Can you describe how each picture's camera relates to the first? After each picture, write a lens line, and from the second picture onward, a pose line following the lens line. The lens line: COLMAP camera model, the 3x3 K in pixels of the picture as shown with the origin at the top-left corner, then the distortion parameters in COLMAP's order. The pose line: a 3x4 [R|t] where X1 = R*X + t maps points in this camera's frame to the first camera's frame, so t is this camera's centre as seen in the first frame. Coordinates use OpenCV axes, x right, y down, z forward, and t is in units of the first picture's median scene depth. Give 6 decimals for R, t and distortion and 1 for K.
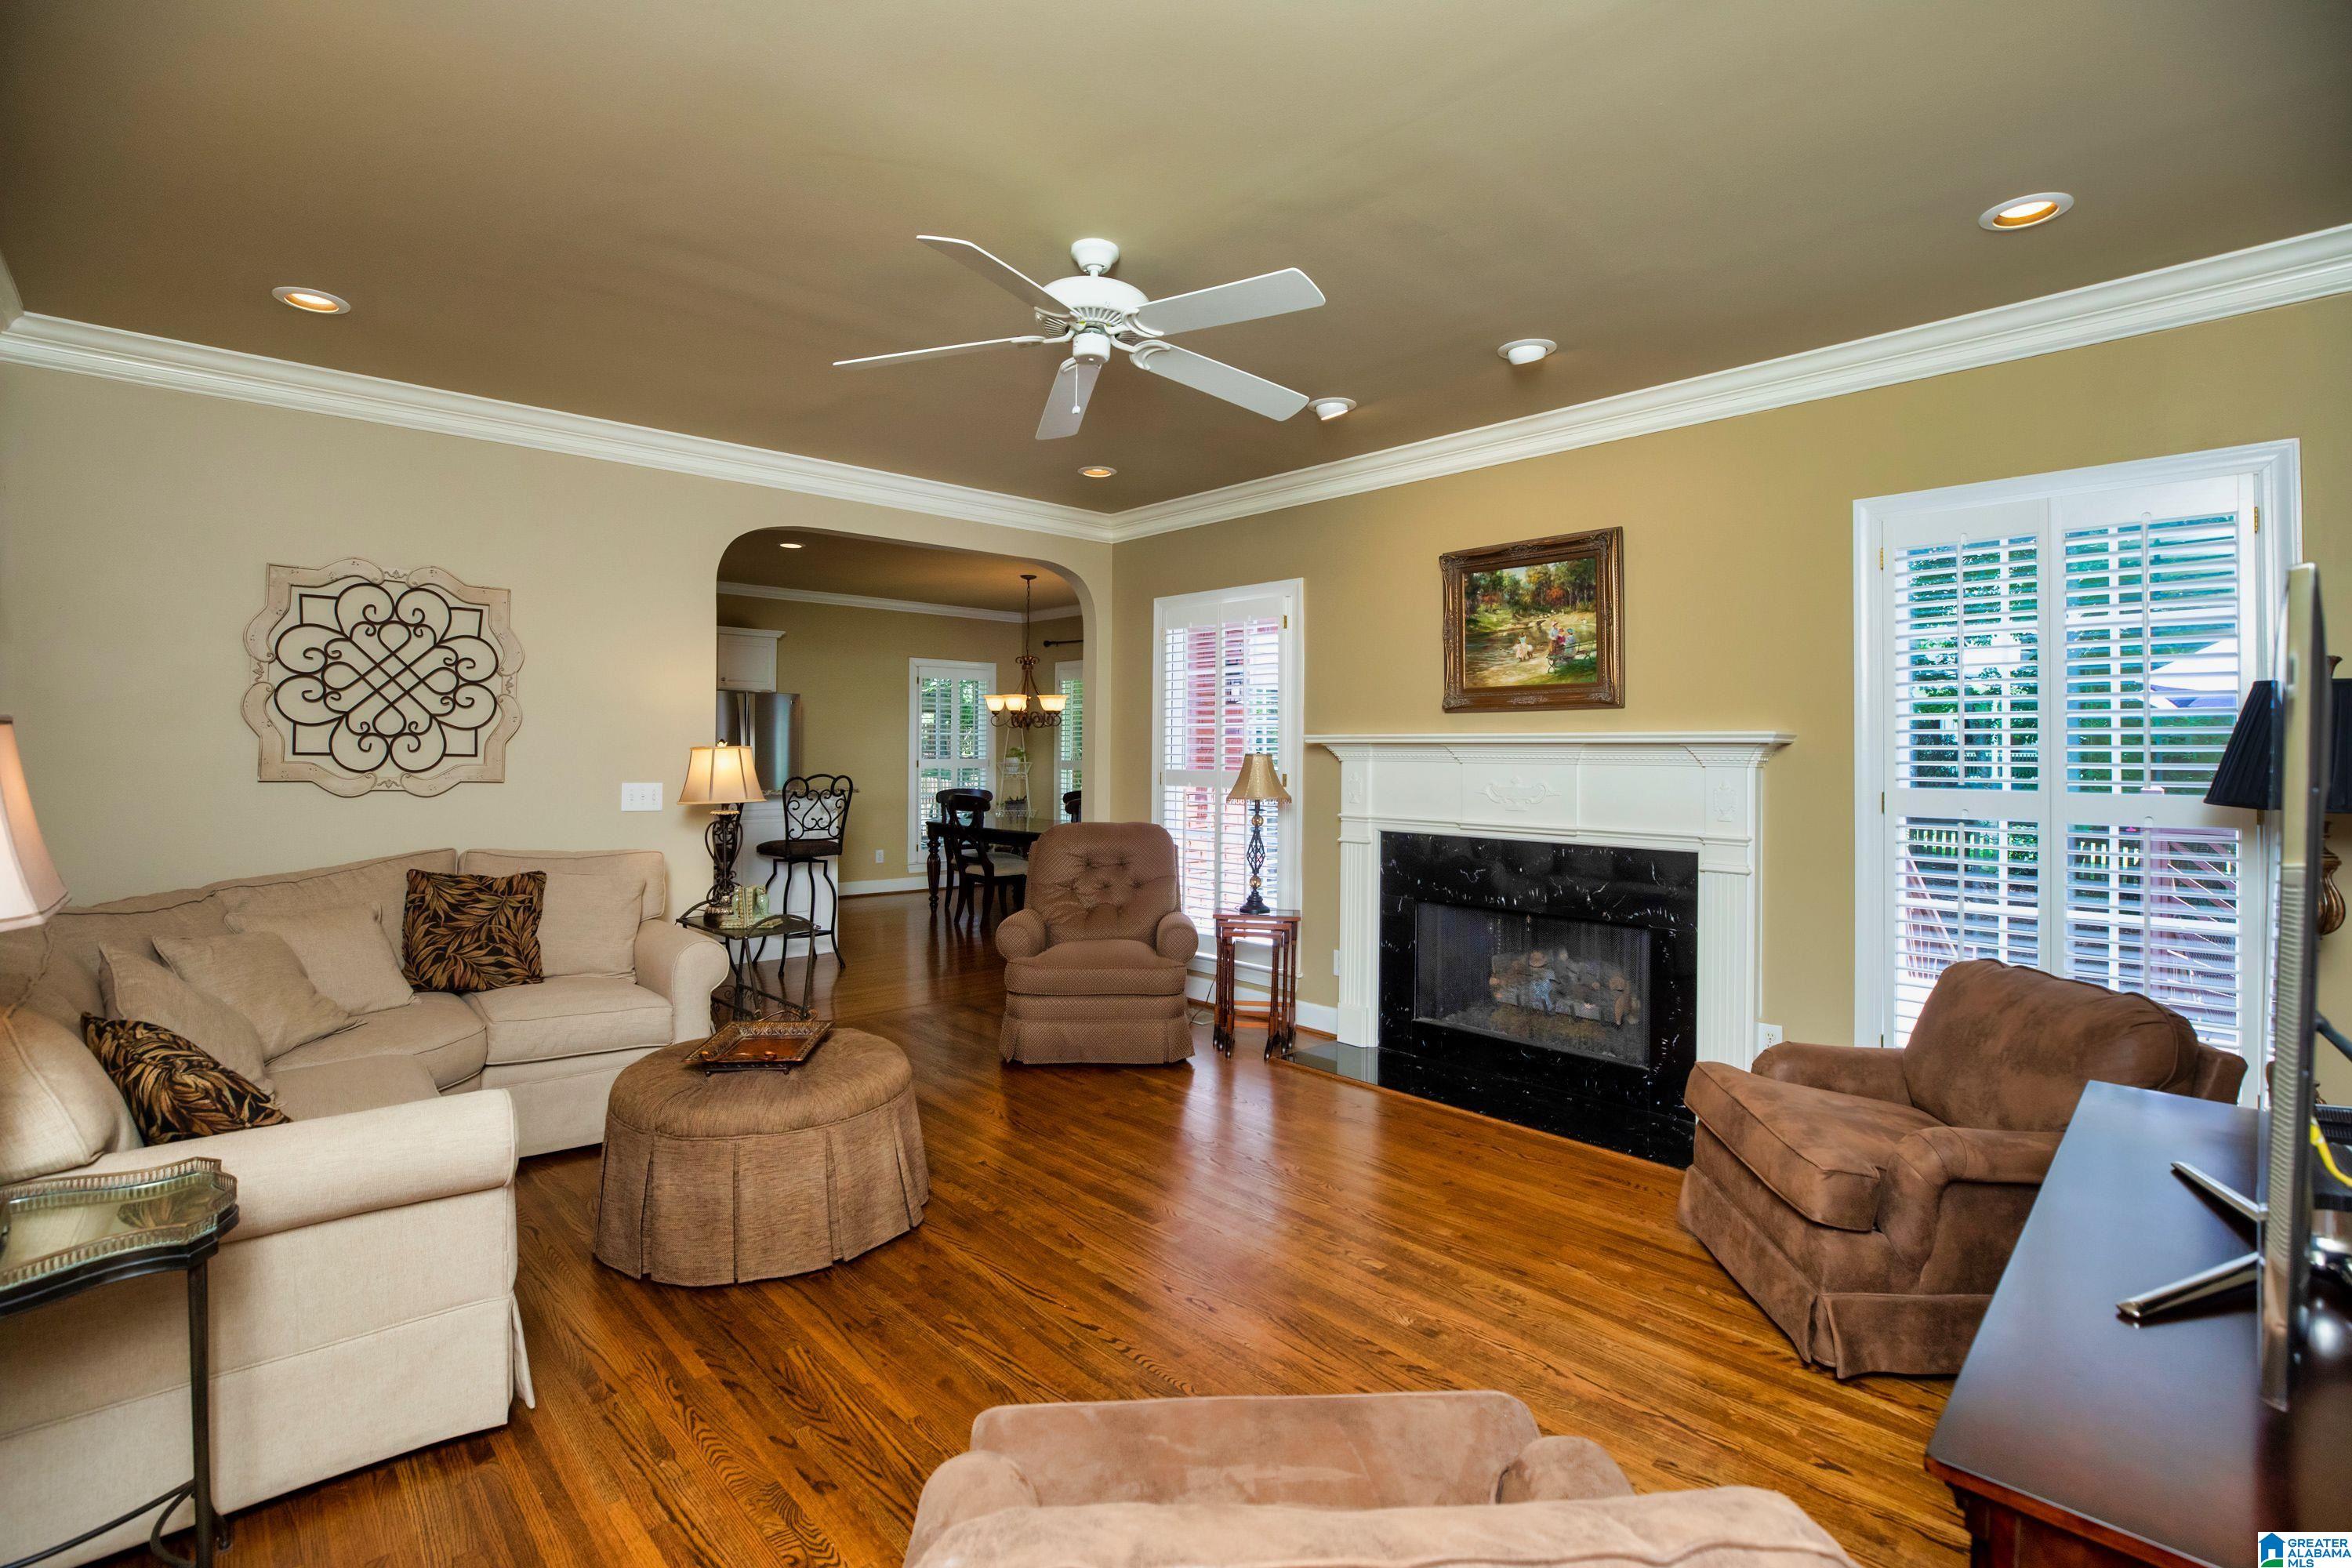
lens RADIAL K [[1117.8, 0, 1179.1], [0, 1117.8, 759.5], [0, 0, 1]] dist [-0.004237, -0.000003]
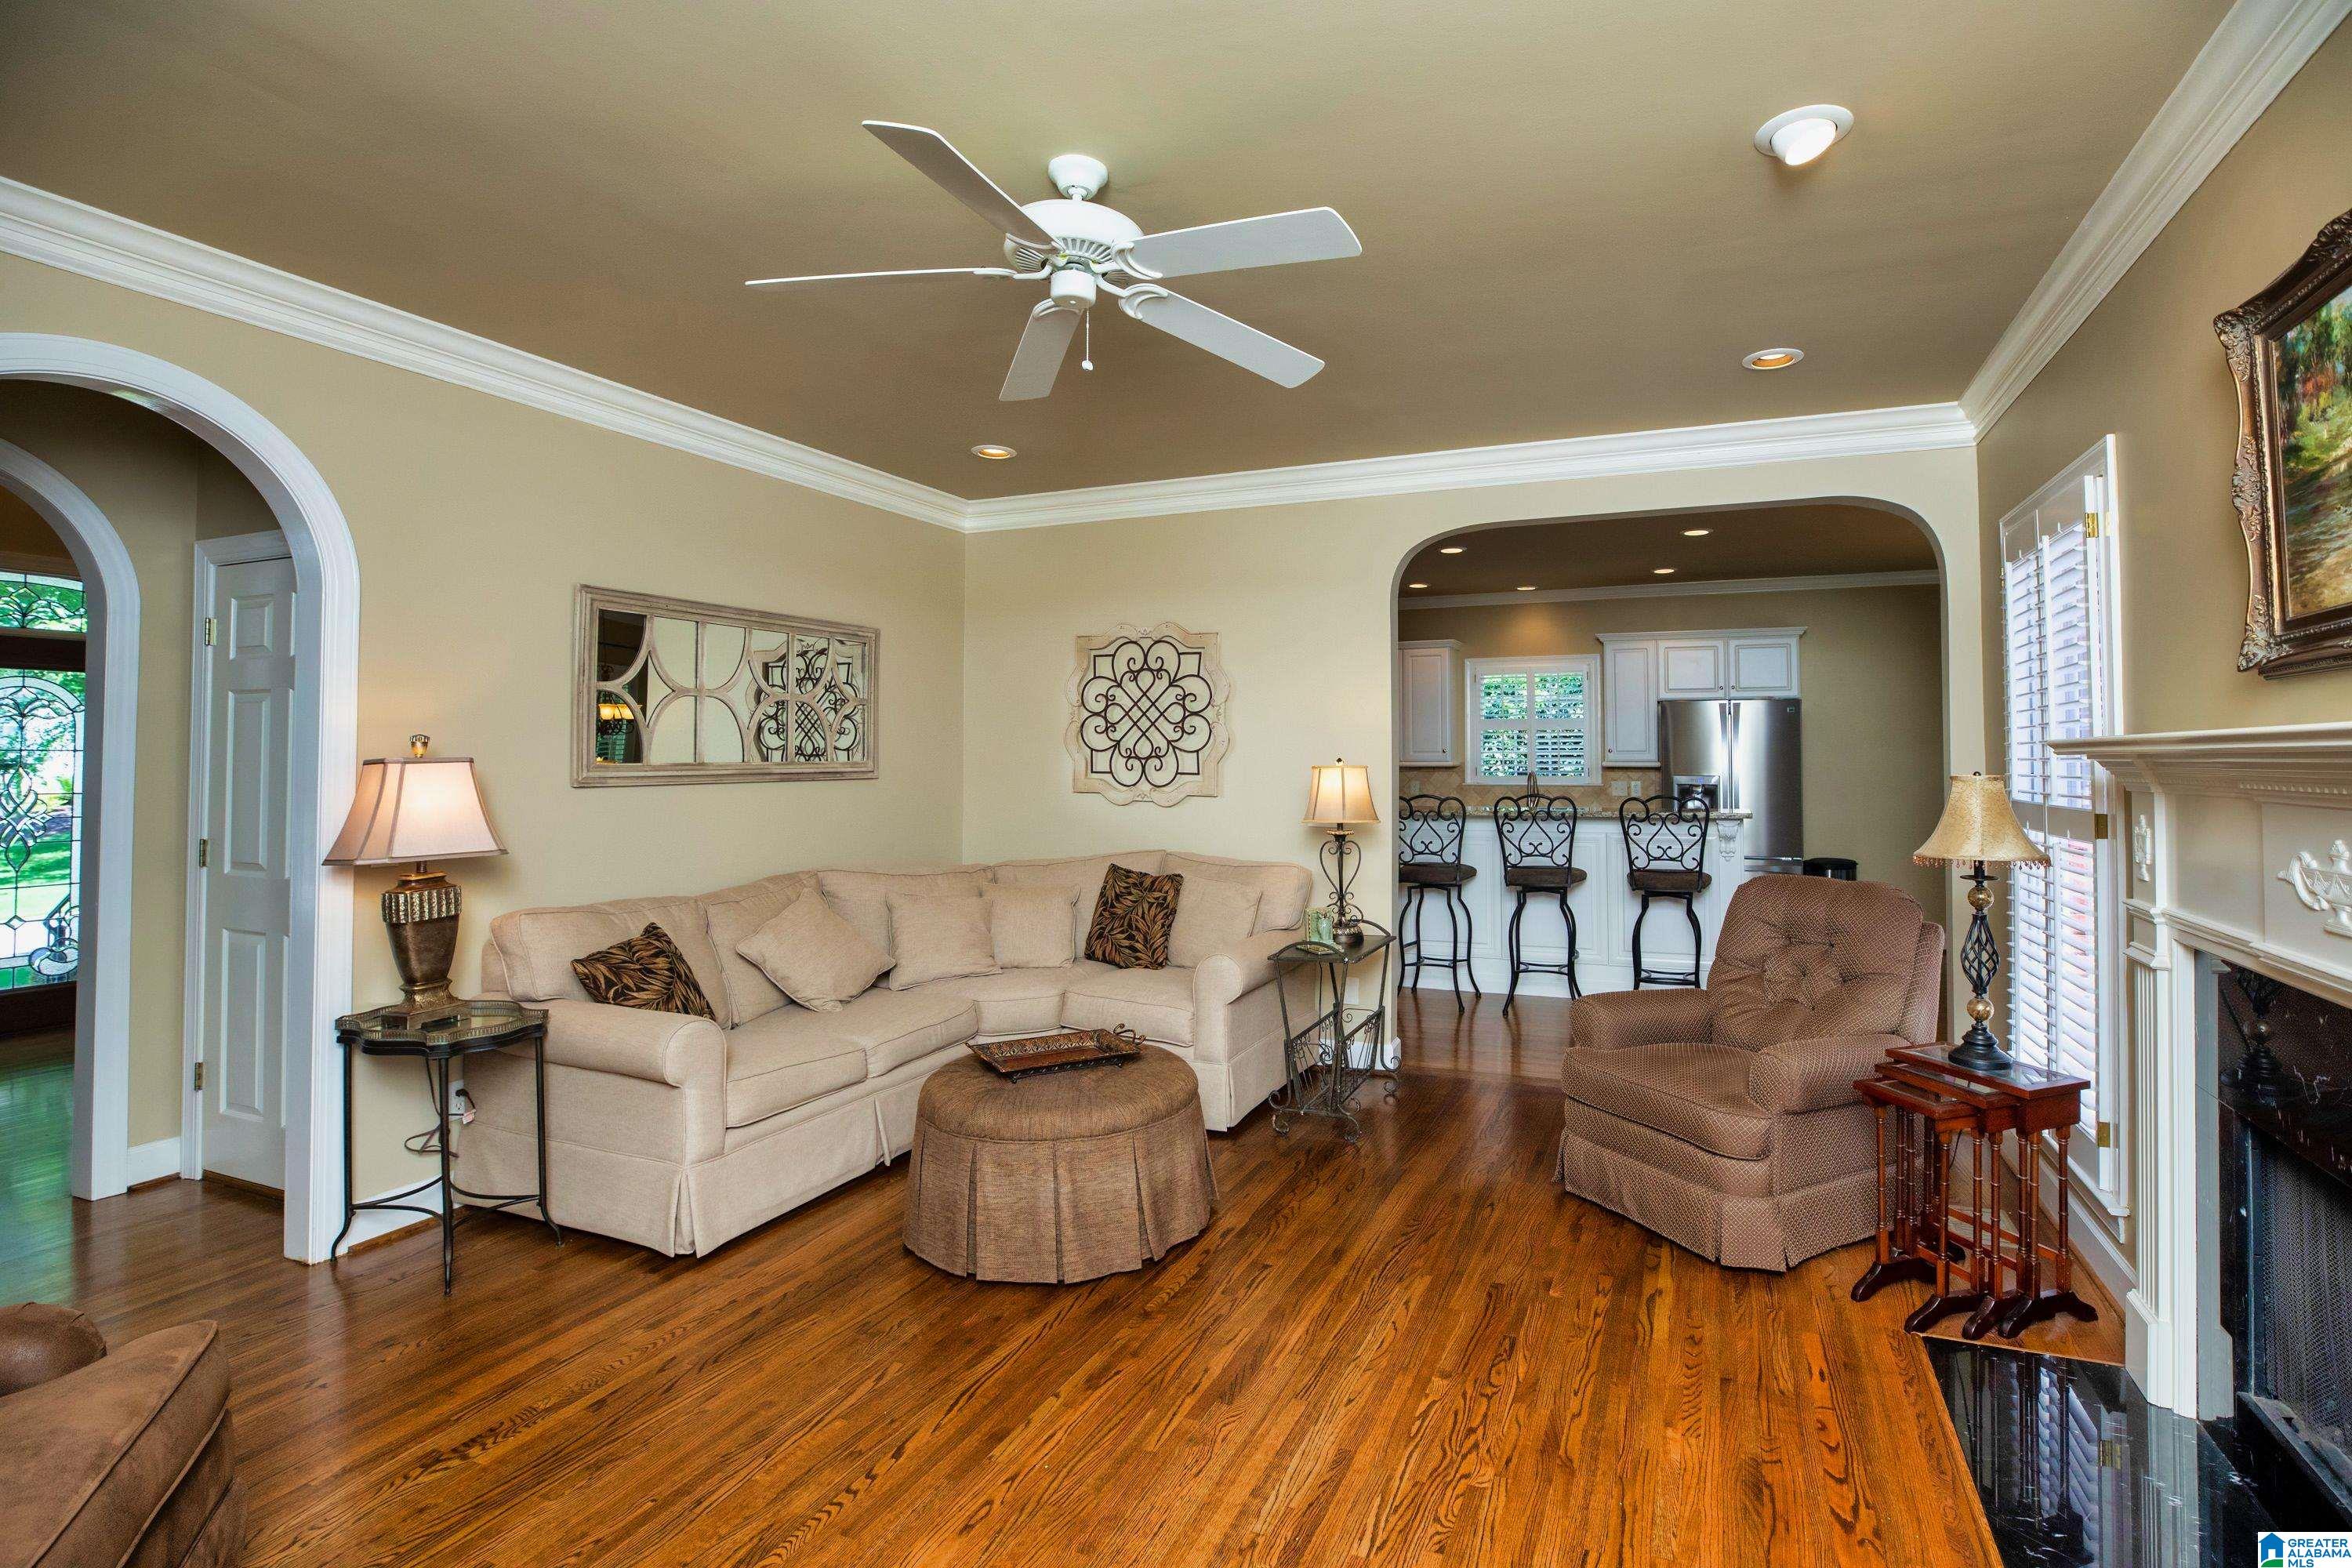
lens RADIAL K [[1135.9, 0, 1242.4], [0, 1135.9, 738.9], [0, 0, 1]] dist [-0.023636, 0.000492]
pose [[0.426120, -0.023259, -0.904368, 0.537782], [-0.002571, 0.999634, -0.026920, -0.008969], [0.904663, 0.013797, 0.425904, 0.566259]]
